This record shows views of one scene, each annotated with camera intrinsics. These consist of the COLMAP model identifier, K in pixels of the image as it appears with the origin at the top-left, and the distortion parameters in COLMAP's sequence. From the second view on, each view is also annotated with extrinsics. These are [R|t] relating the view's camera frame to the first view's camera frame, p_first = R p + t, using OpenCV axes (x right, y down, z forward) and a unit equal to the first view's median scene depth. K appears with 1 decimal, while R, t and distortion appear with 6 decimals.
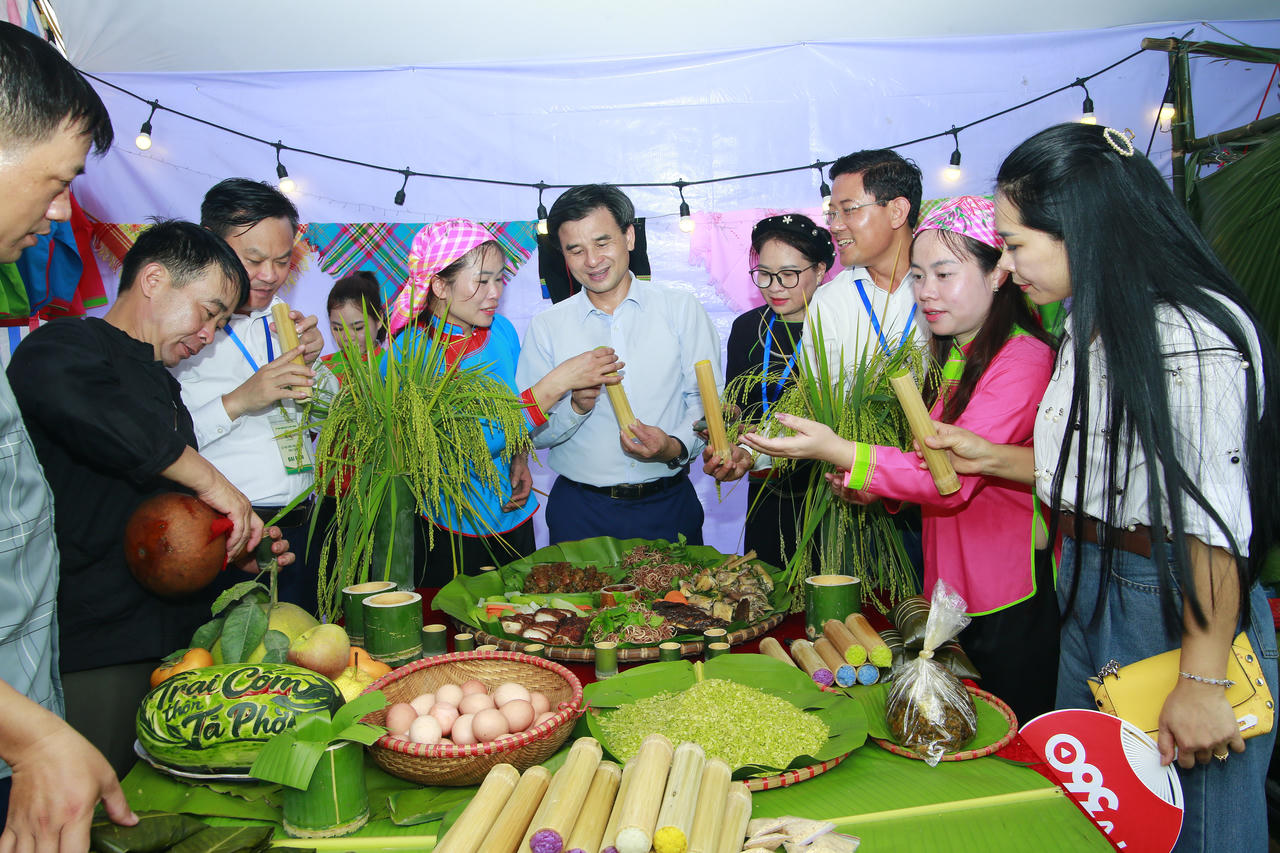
lens RADIAL K [[3066.4, 0, 642.0], [0, 3066.4, 422.6], [0, 0, 1]] dist [1.237381, 0.000000]
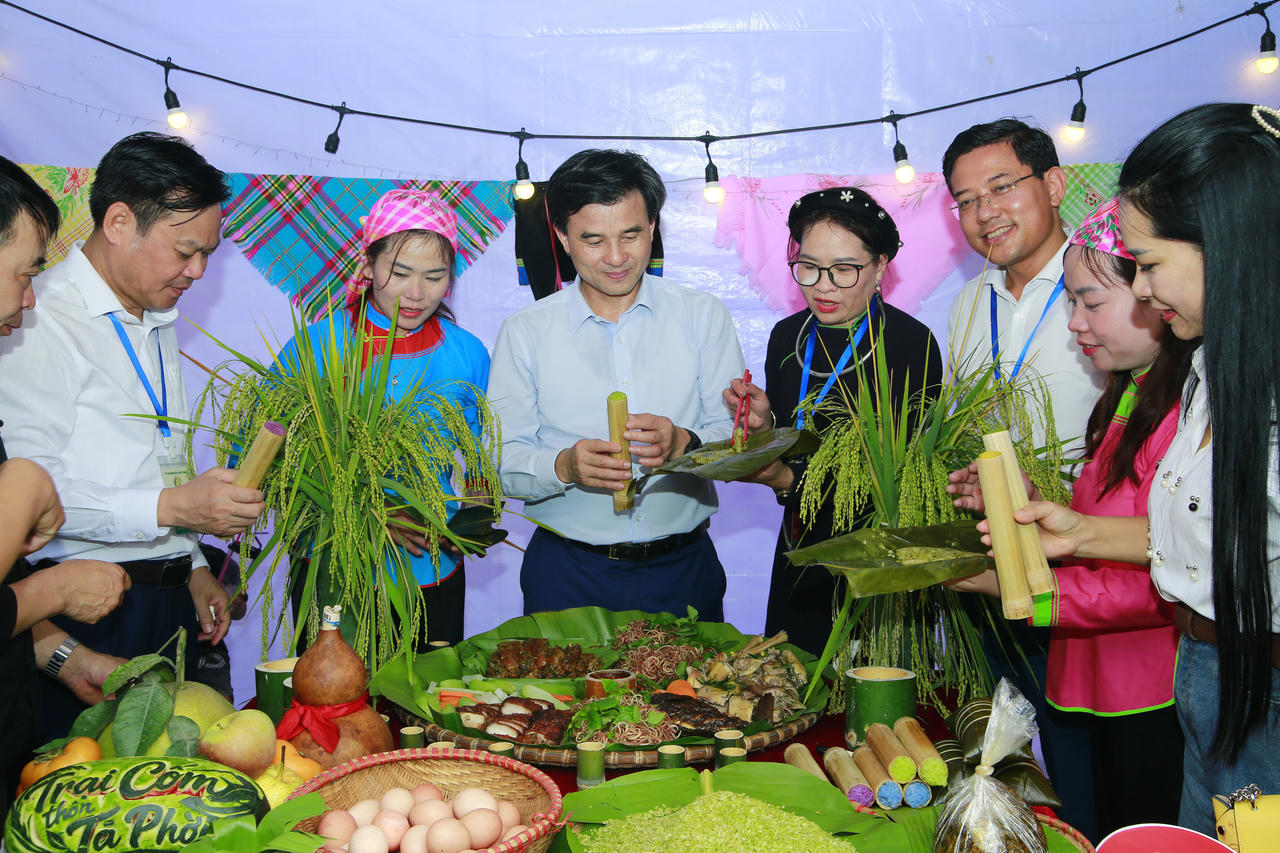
lens RADIAL K [[3066.4, 0, 634.9], [0, 3066.4, 432.6], [0, 0, 1]] dist [1.237381, 0.000000]
pose [[0.999507, 0.031220, -0.003290, -0.000347], [-0.031293, 0.999194, -0.025142, 0.011843], [0.002503, 0.025233, 0.999678, 0.211729]]
